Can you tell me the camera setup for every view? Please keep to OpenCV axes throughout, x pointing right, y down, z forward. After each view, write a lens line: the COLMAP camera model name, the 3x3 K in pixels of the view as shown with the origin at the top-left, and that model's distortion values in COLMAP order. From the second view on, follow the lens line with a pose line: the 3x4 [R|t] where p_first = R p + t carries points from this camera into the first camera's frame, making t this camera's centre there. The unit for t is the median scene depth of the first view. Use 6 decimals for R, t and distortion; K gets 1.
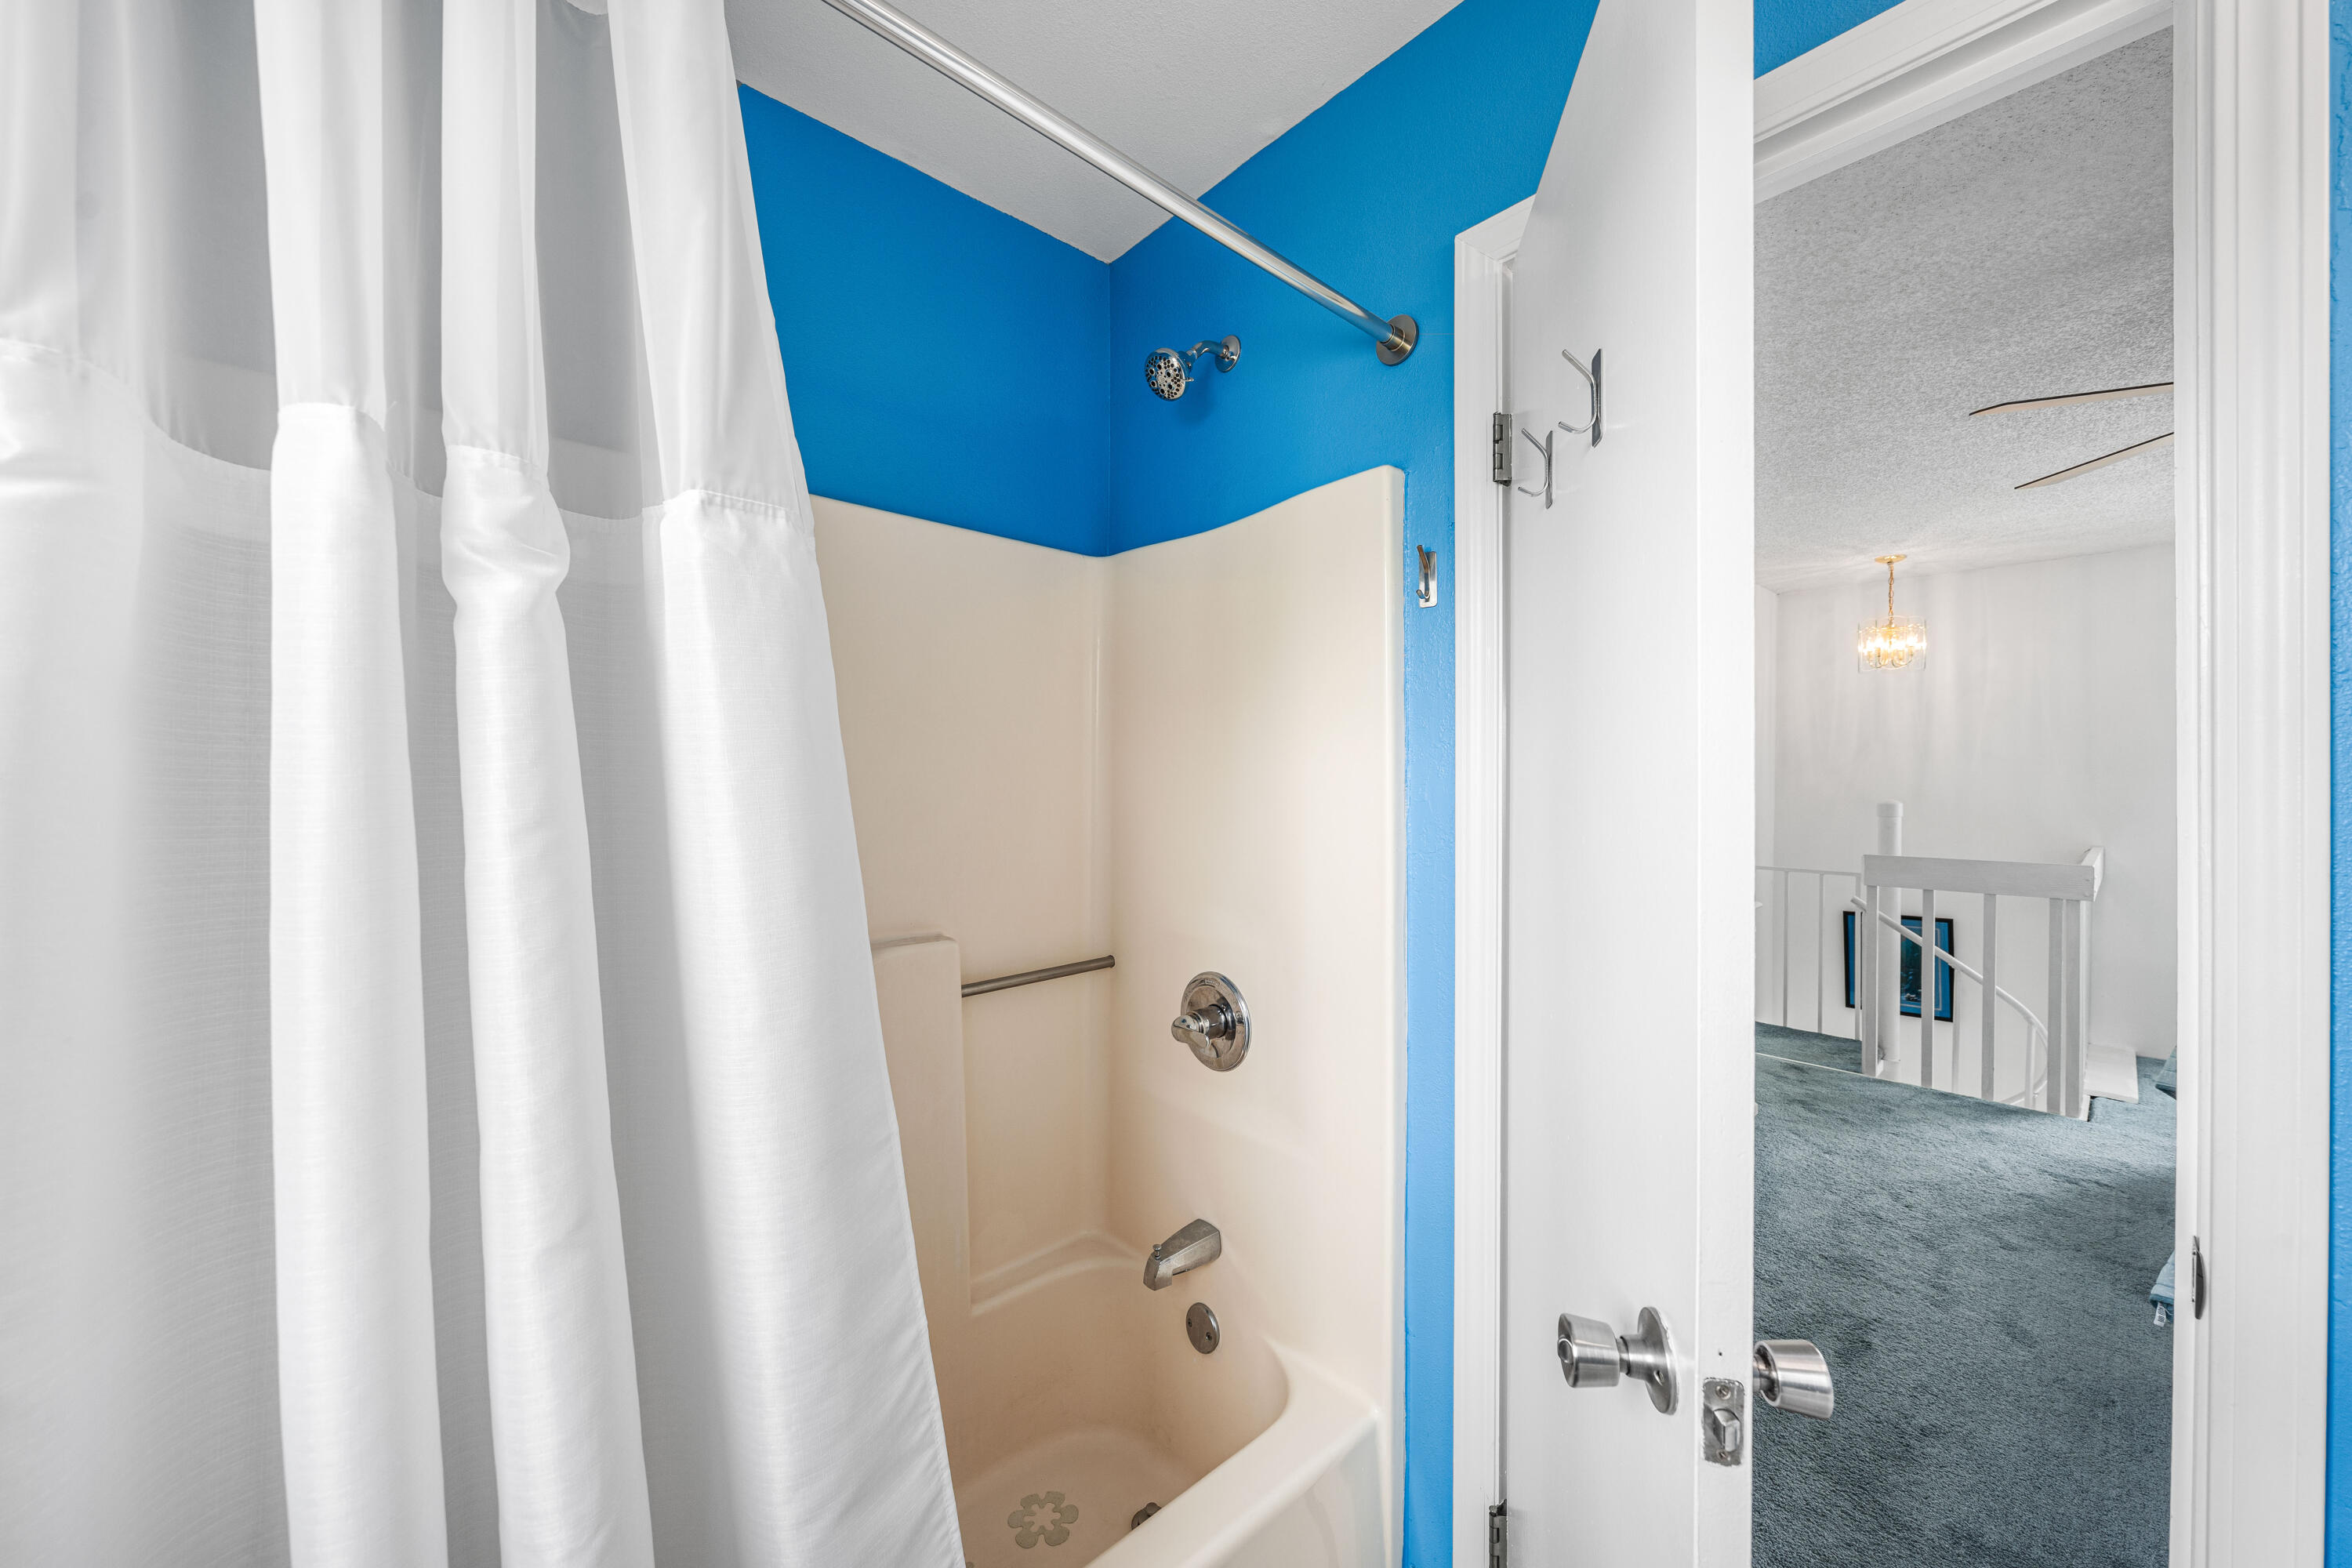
lens RADIAL K [[878.1, 0, 1171.7], [0, 878.1, 792.0], [0, 0, 1]] dist [0.001348, 0.000038]
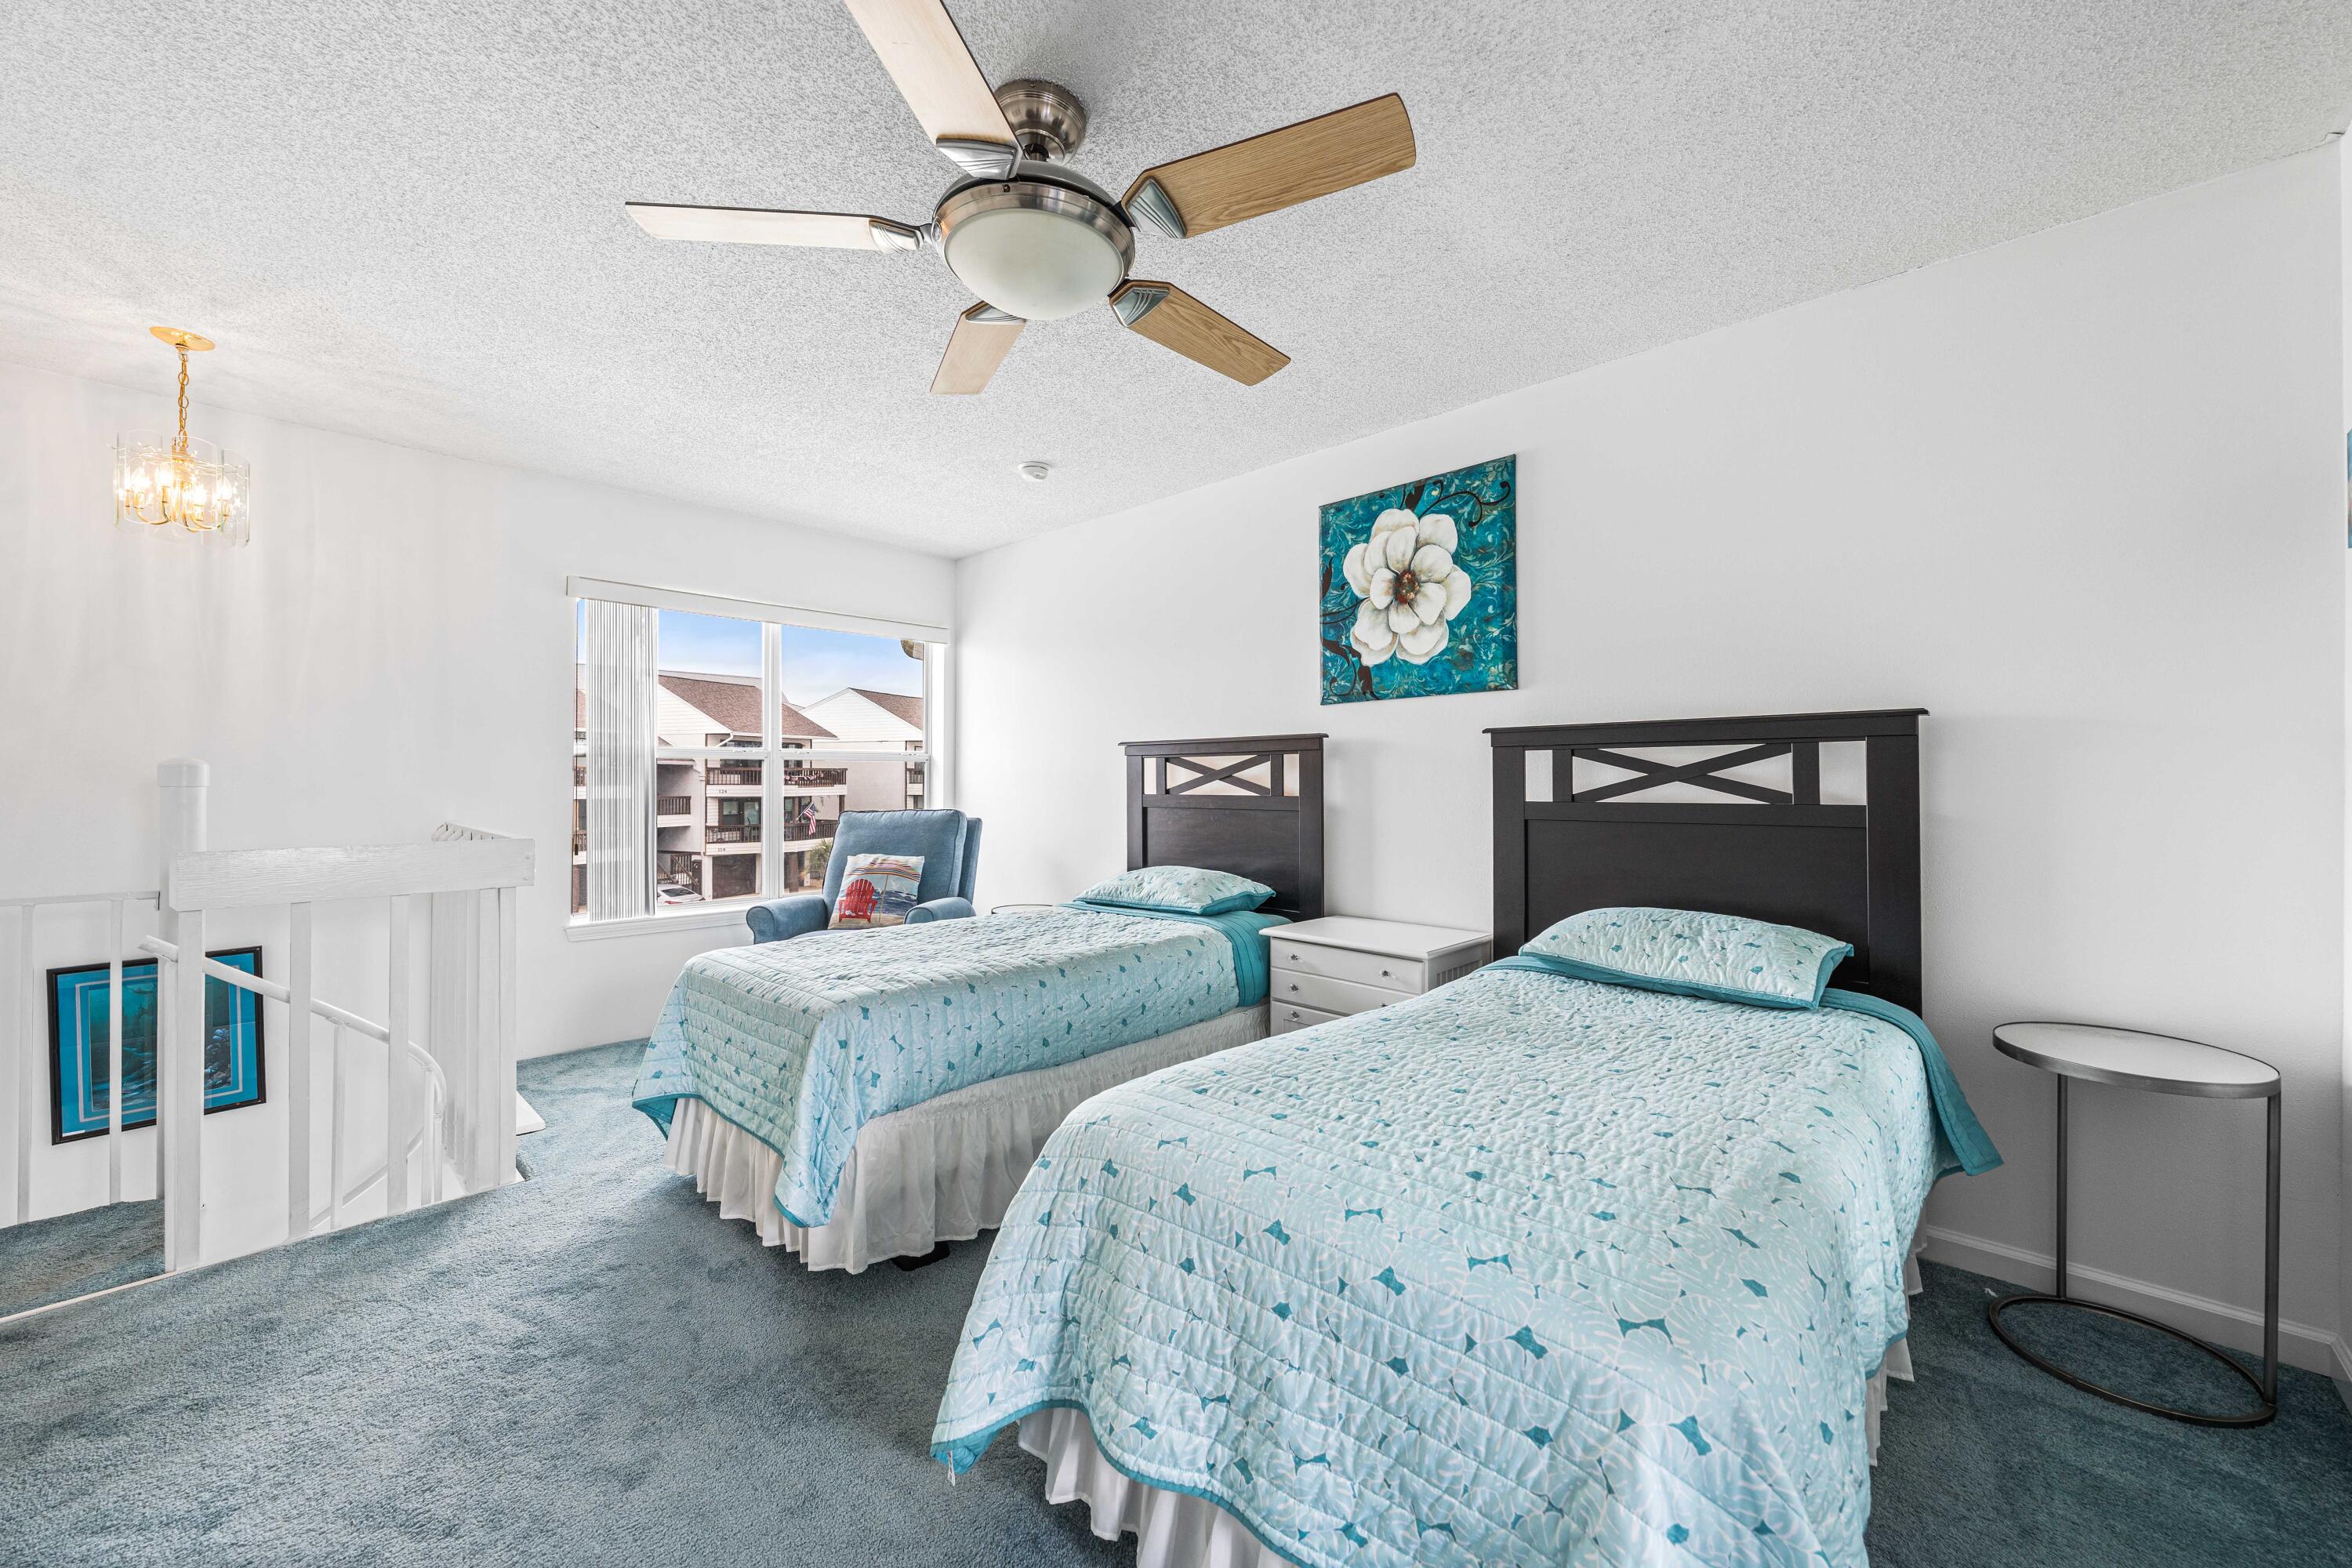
lens RADIAL K [[878.1, 0, 1170.5], [0, 878.1, 769.4], [0, 0, 1]] dist [0.001348, 0.000038]
pose [[-0.089558, 0.002799, 0.995978, 0.218493], [-0.002666, 0.999992, -0.003050, 0.019656], [-0.995978, -0.002928, -0.089550, 0.482094]]
